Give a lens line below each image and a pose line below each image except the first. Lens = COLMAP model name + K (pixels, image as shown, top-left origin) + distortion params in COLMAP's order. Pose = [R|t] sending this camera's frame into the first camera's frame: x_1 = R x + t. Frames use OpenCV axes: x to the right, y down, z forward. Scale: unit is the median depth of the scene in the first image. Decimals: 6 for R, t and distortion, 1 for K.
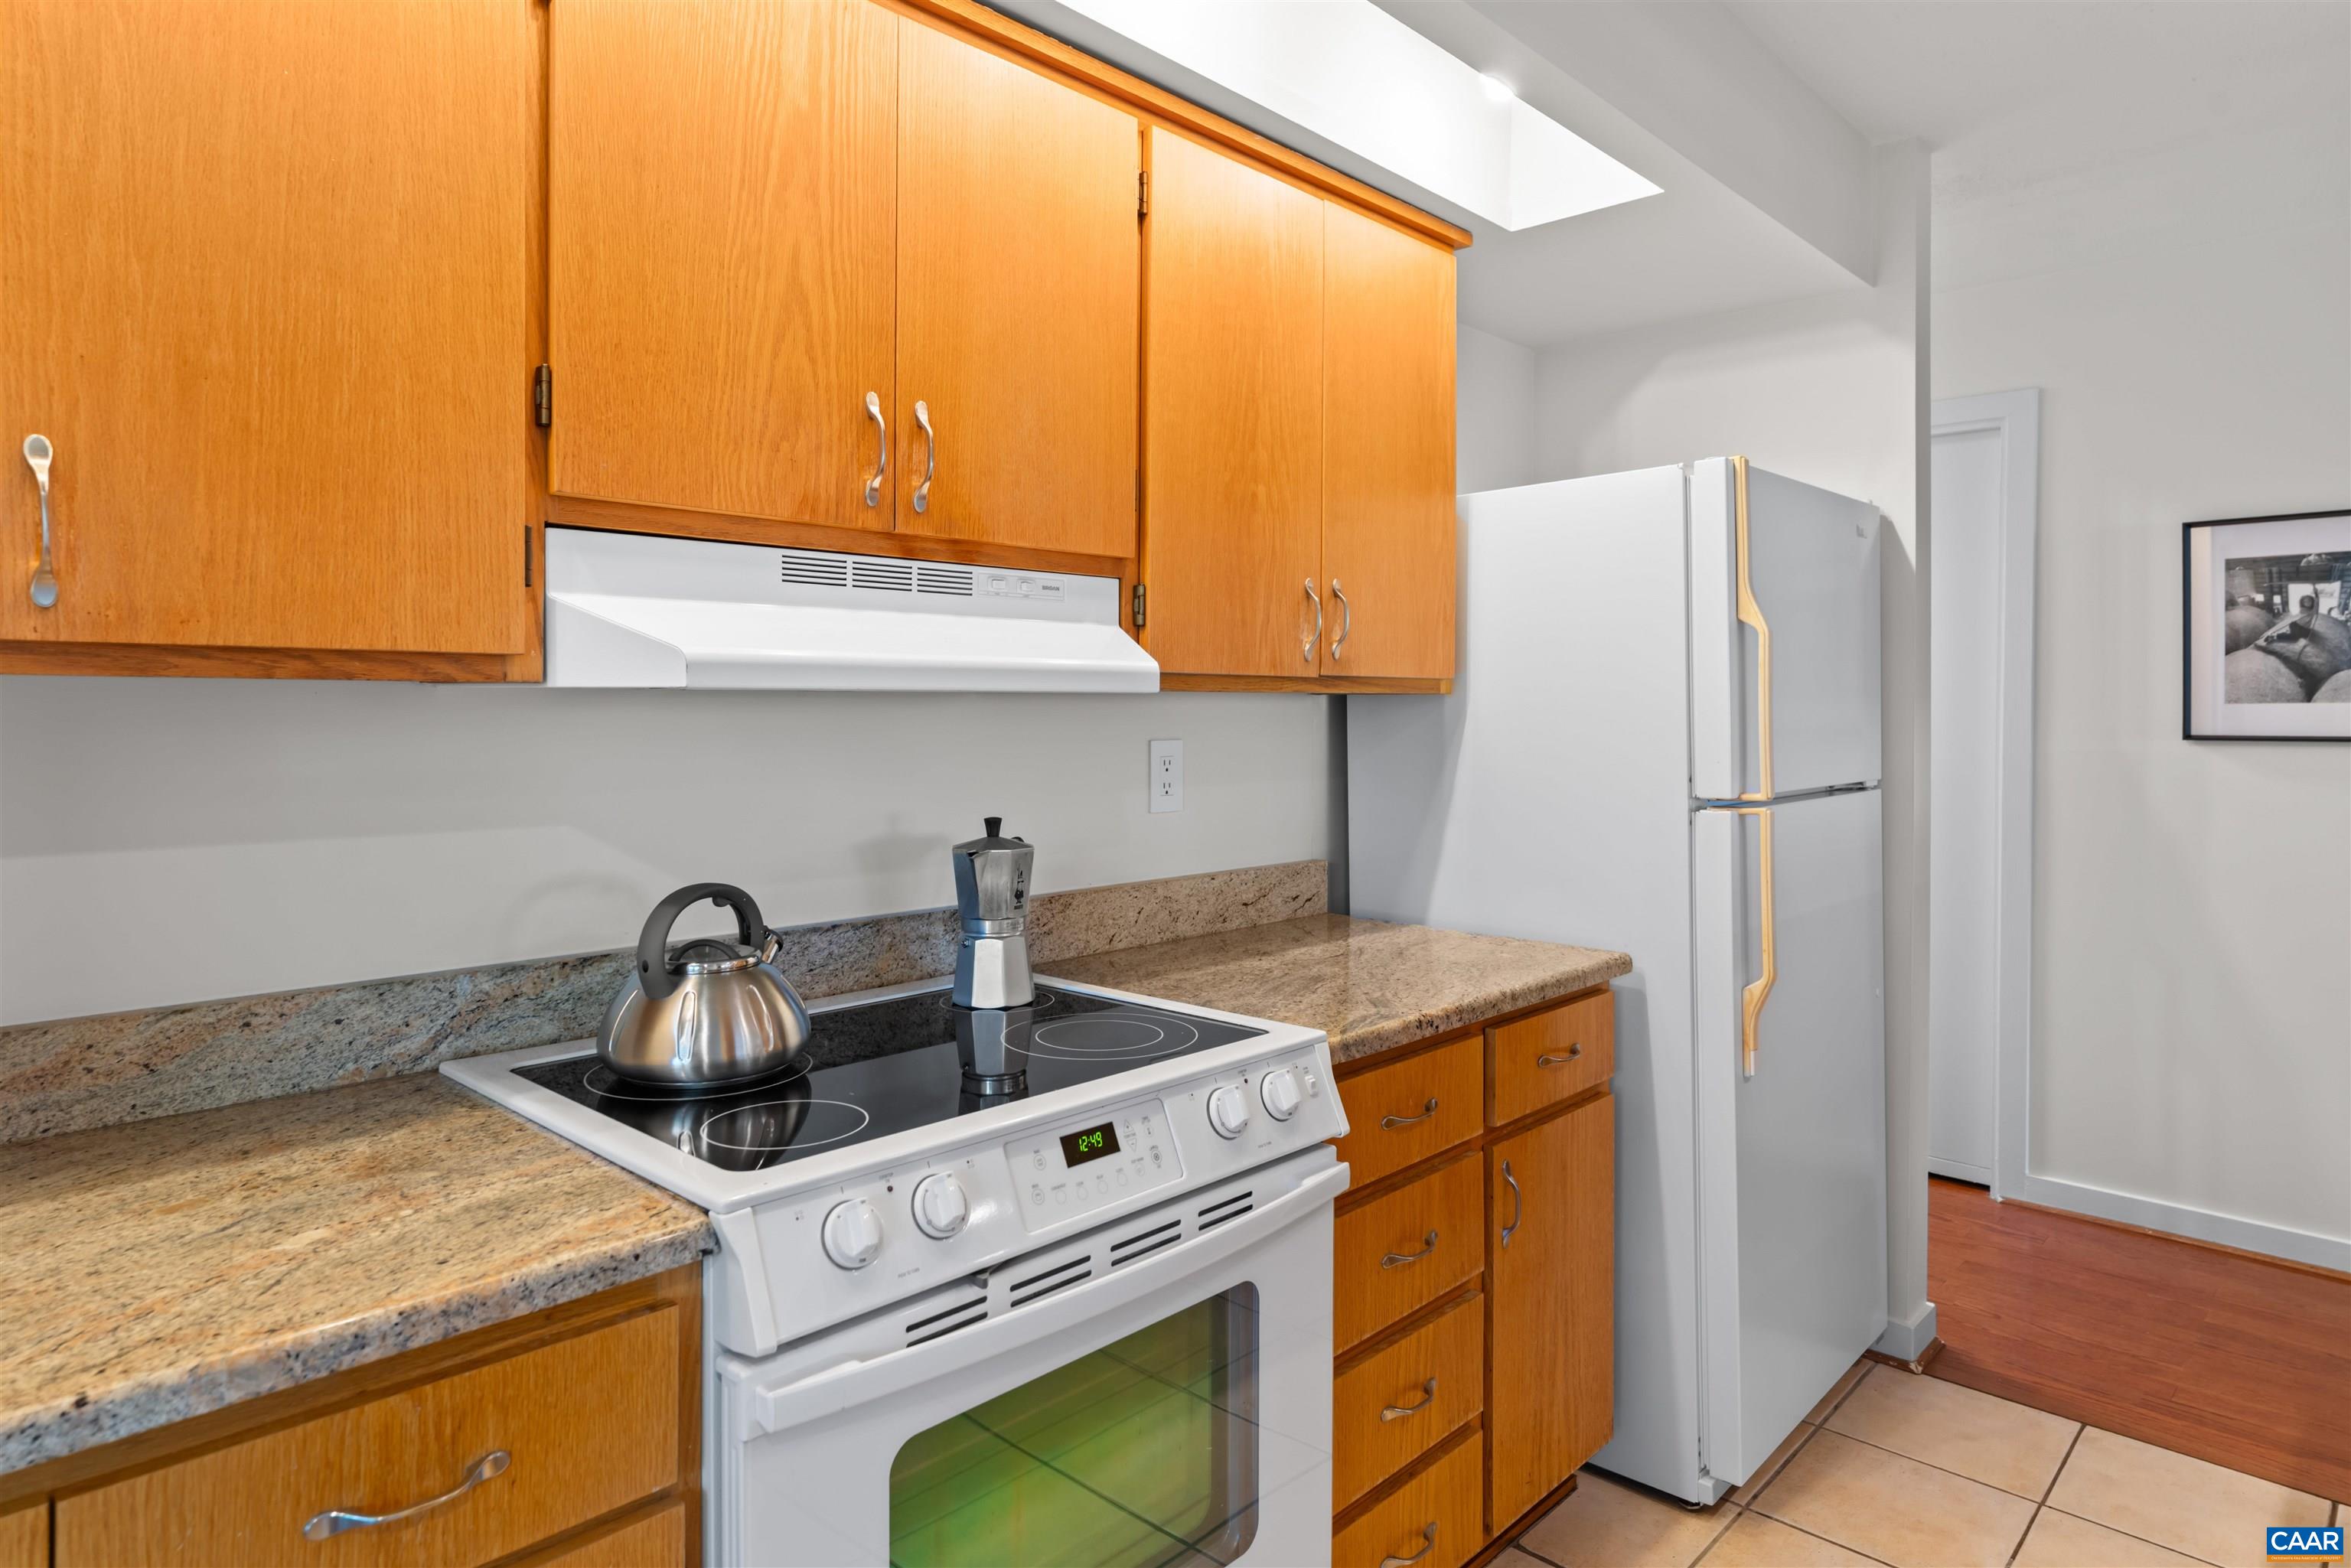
lens RADIAL K [[1371.3, 0, 1174.9], [0, 1371.3, 700.5], [0, 0, 1]] dist [-0.001892, -0.000353]
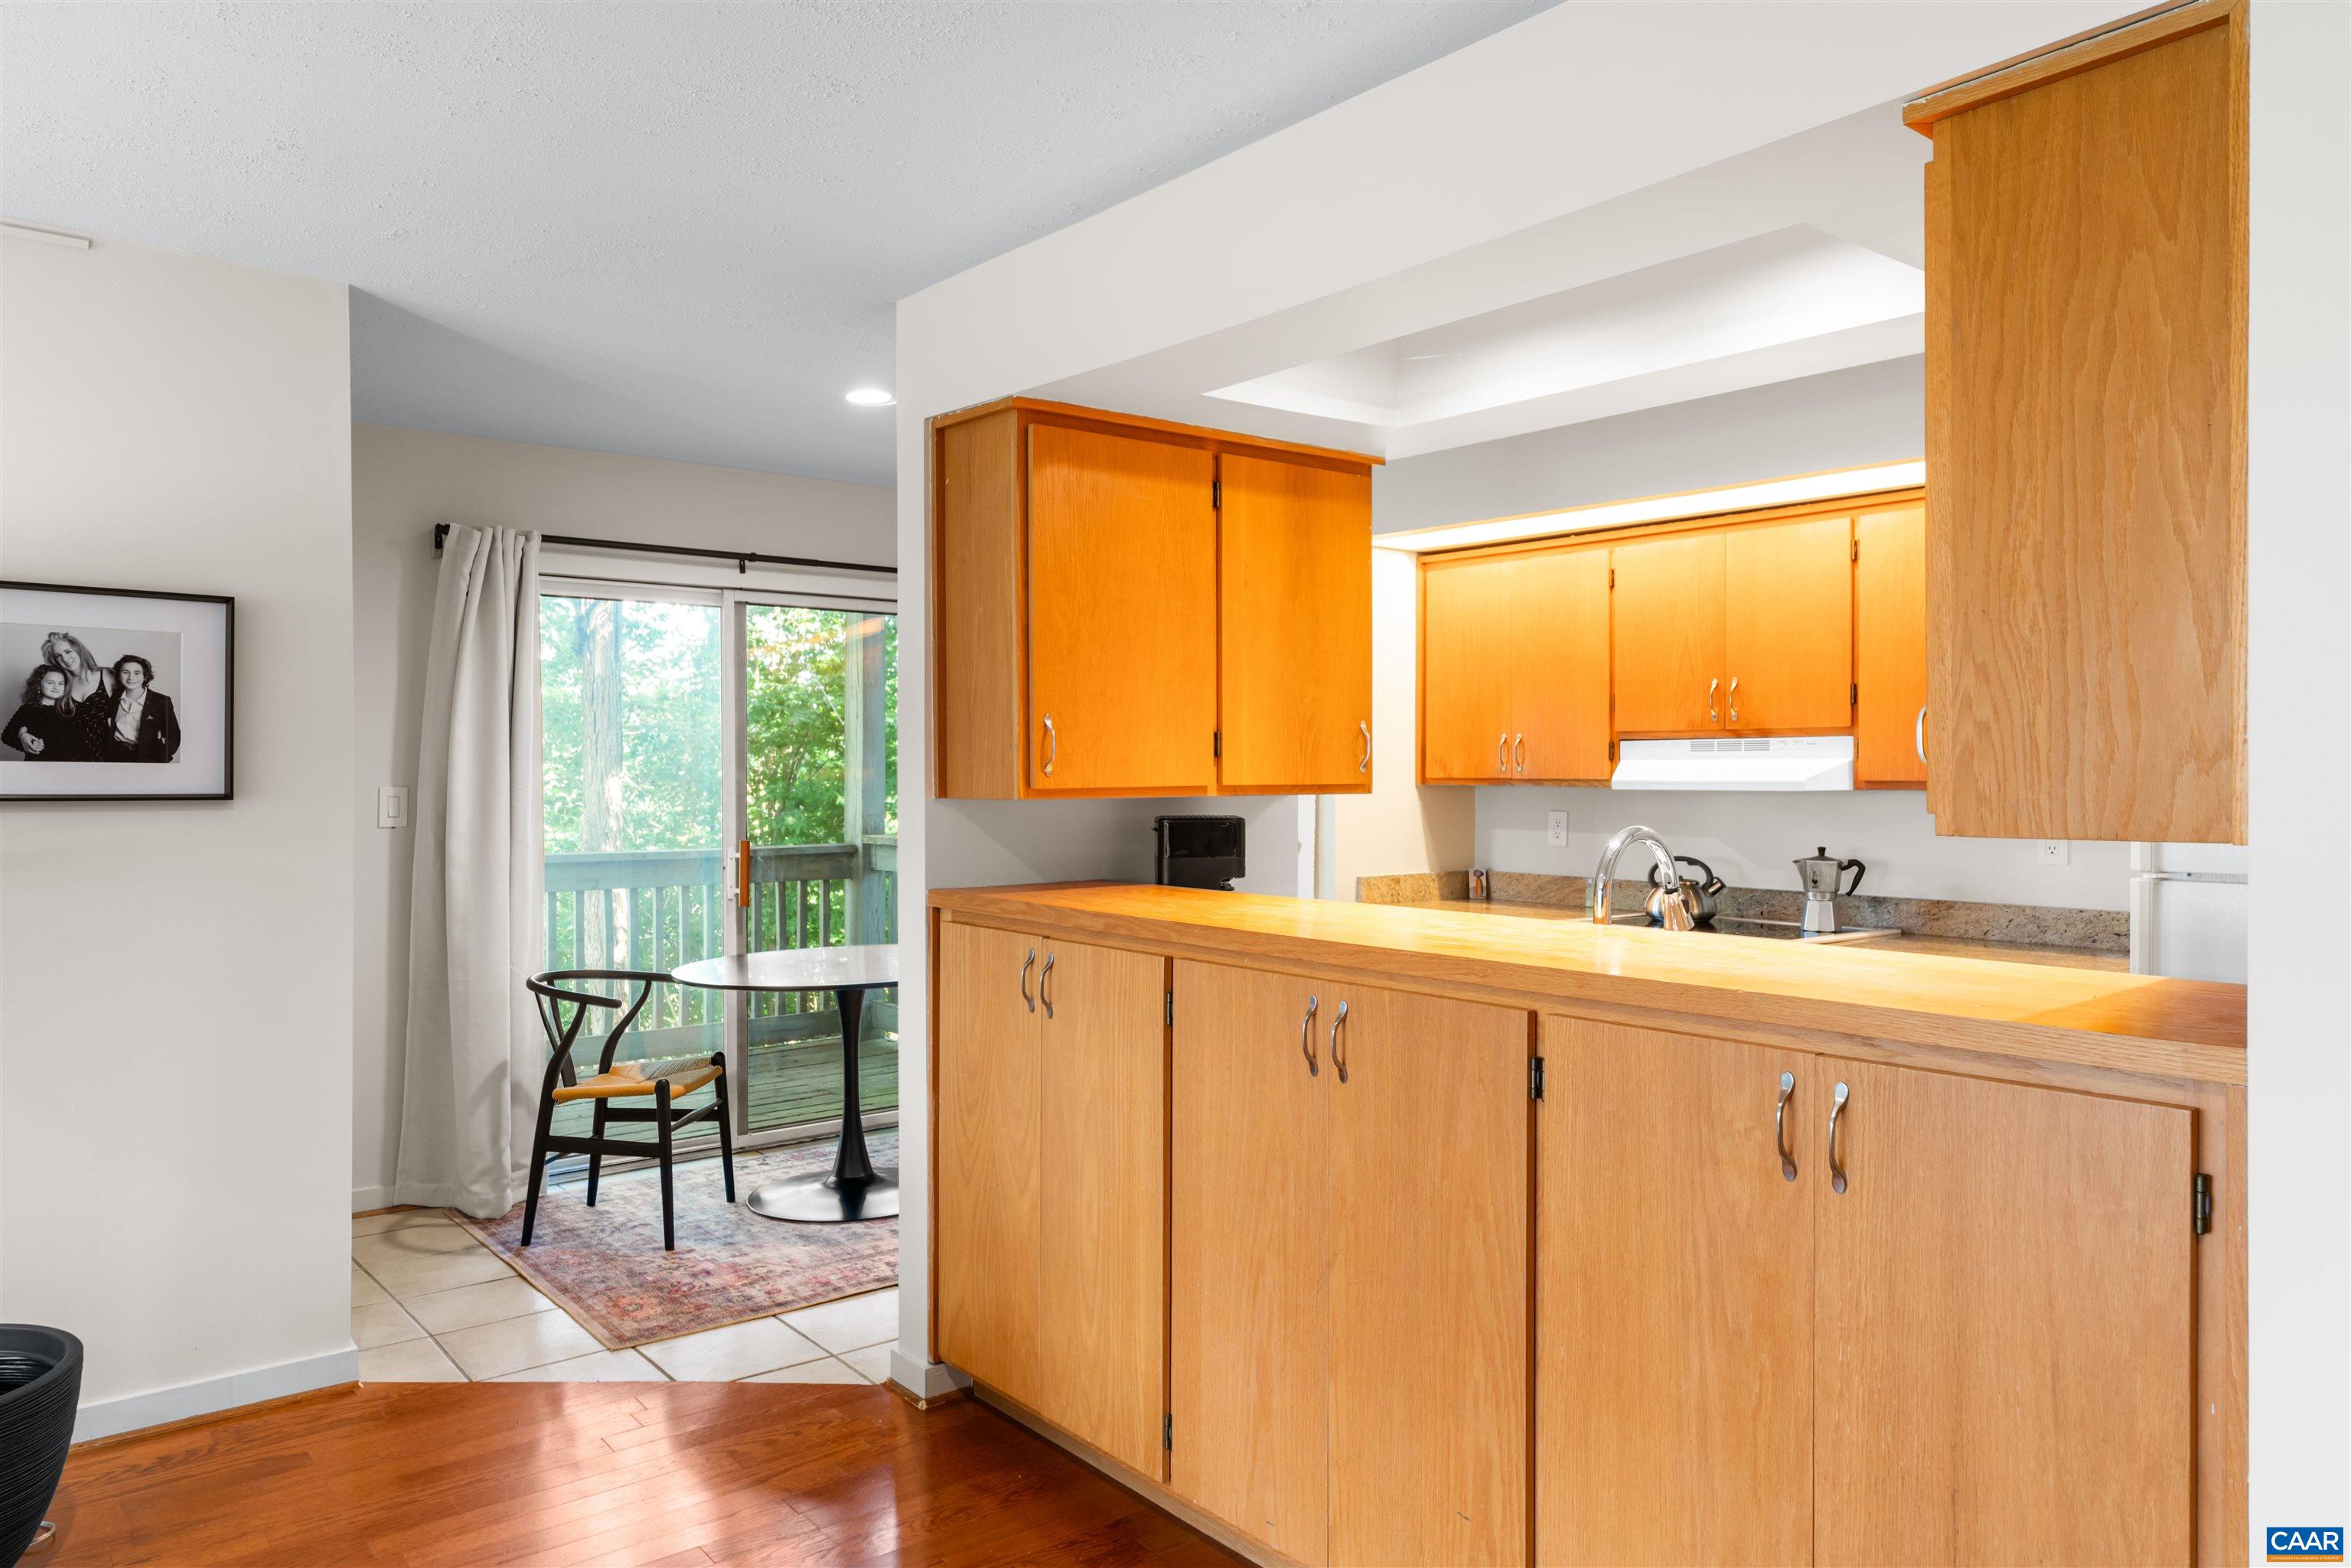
lens RADIAL K [[1574.8, 0, 1175.5], [0, 1574.8, 784.0], [0, 0, 1]] dist [0.006664, -0.001300]
pose [[-0.126911, 0.004742, -0.991903, 2.602922], [0.003309, 0.999985, 0.004358, -0.031505], [0.991909, -0.002729, -0.126925, 0.306859]]
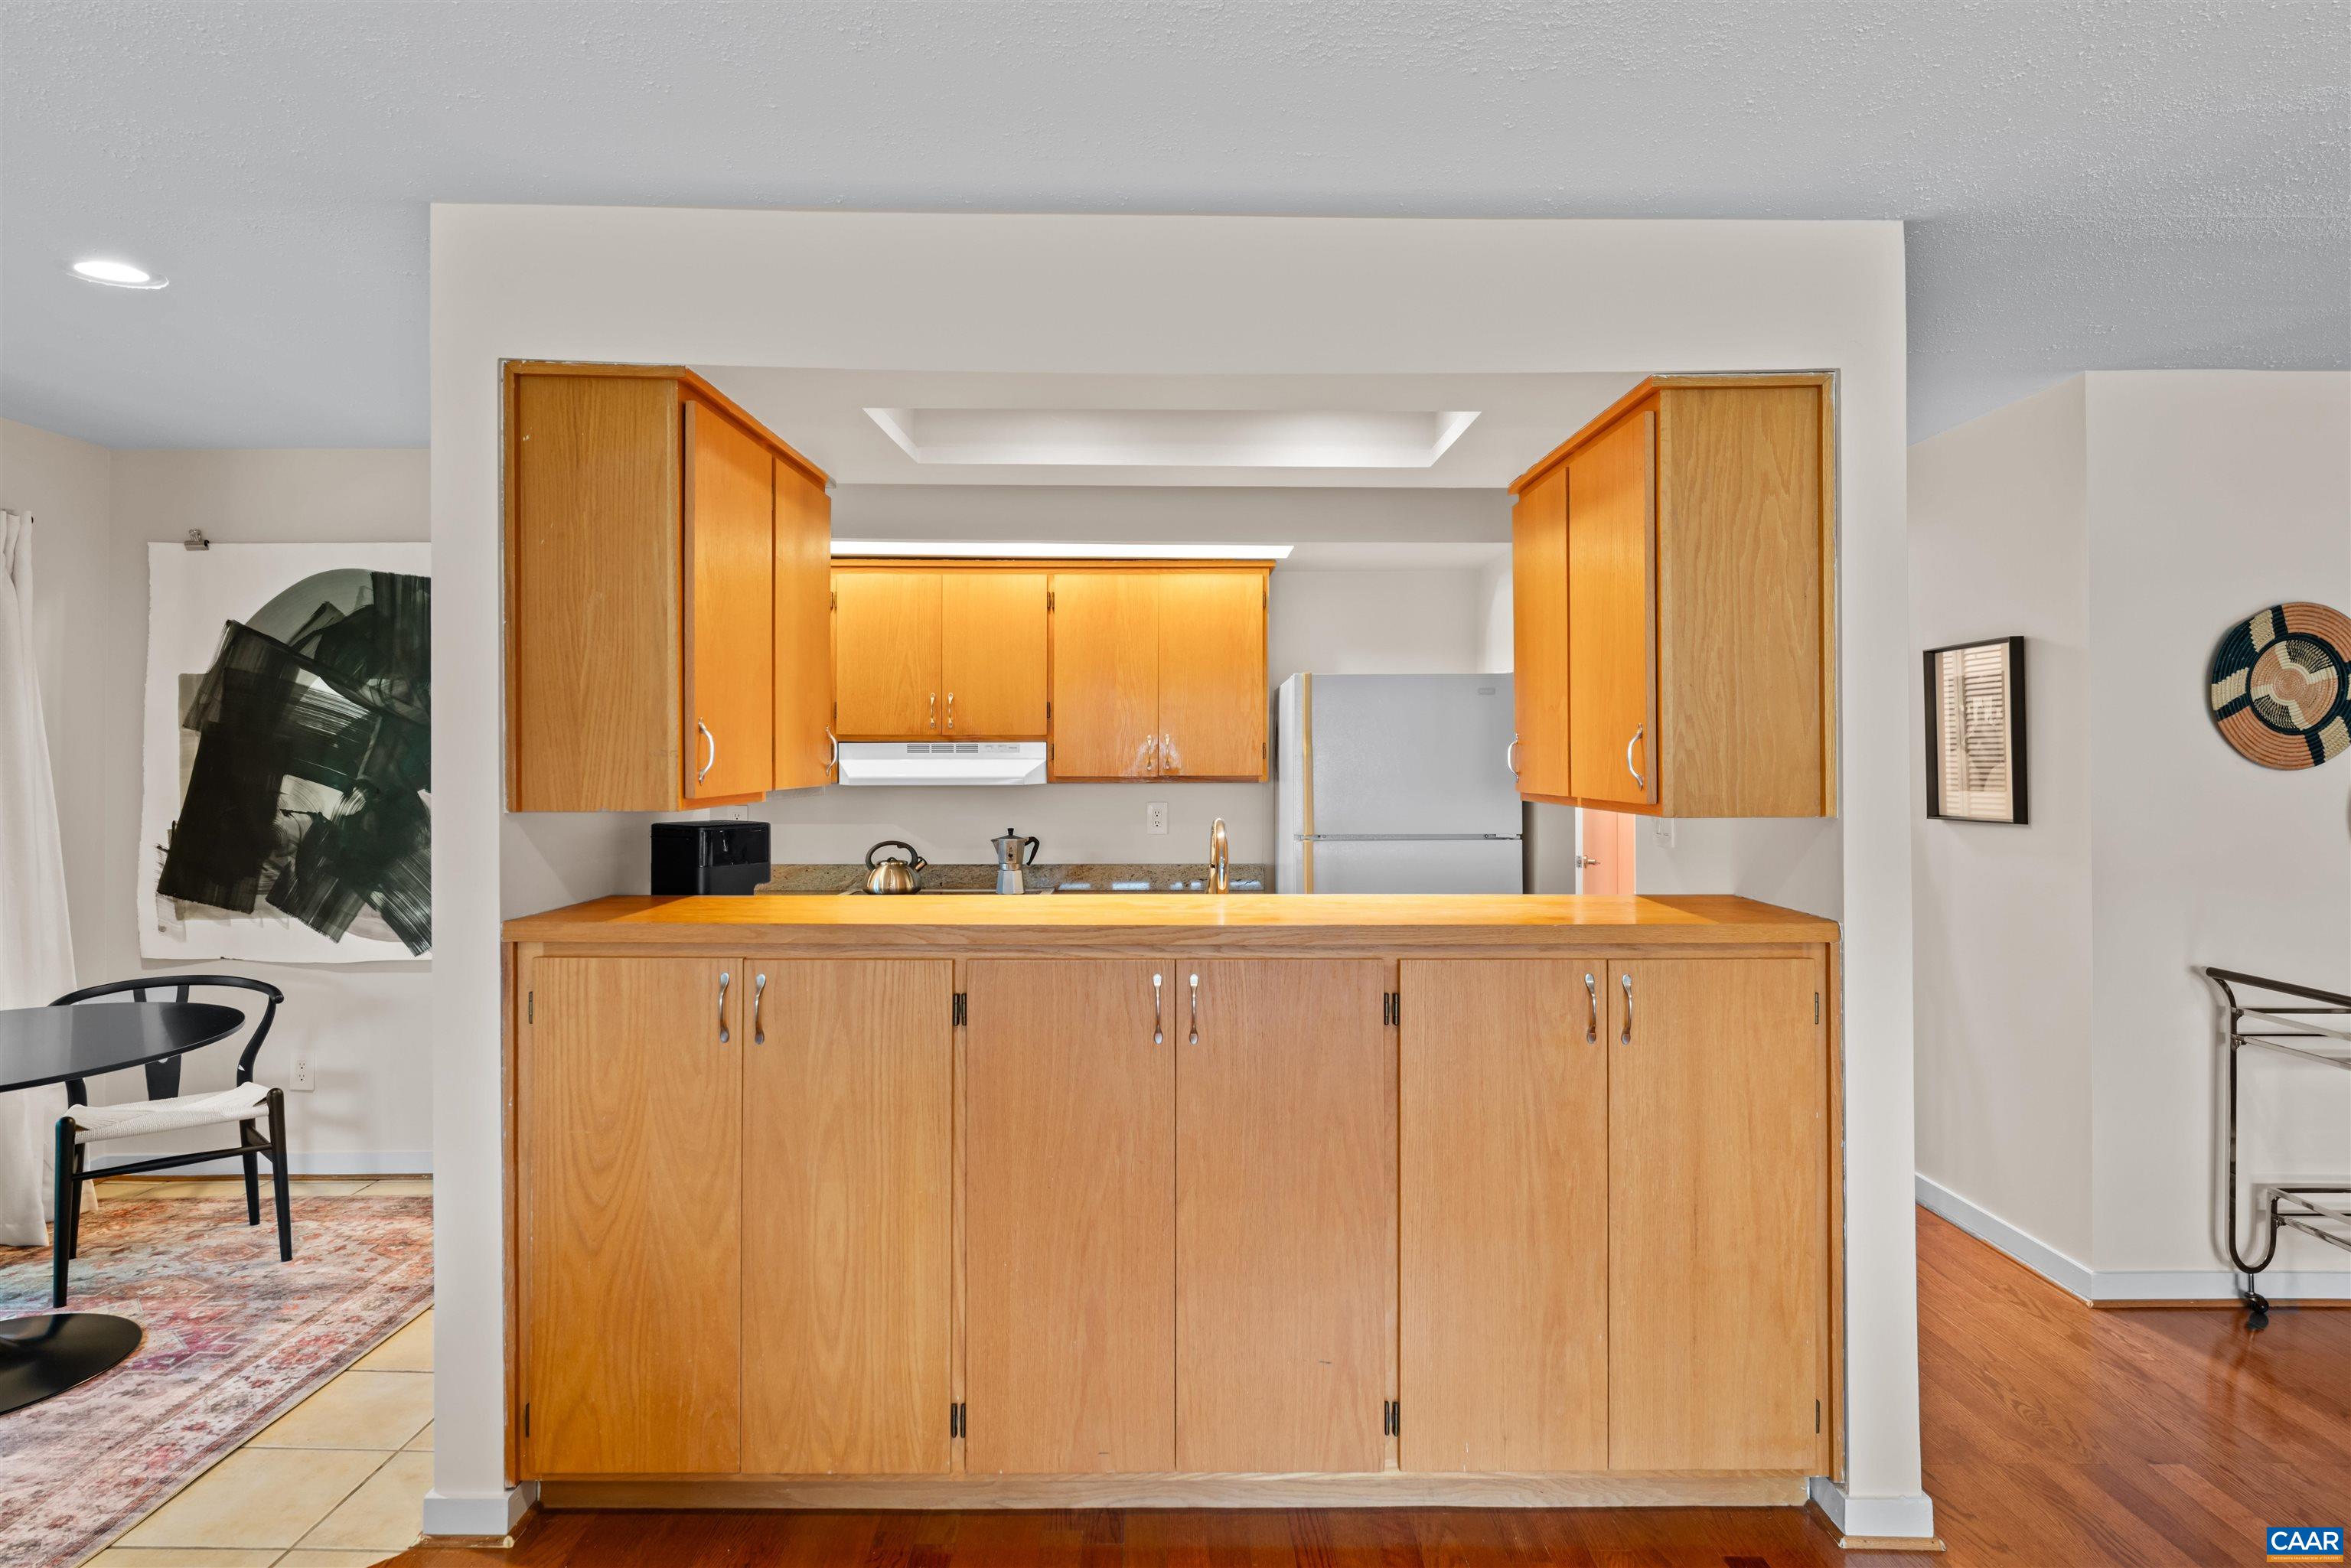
lens RADIAL K [[1378.7, 0, 1180.7], [0, 1378.7, 756.9], [0, 0, 1]] dist [0.001938, -0.000406]
pose [[0.704576, -0.003993, -0.709618, 2.205677], [0.005289, 0.999986, -0.000375, -0.060539], [0.709609, -0.003489, 0.704587, -0.774085]]
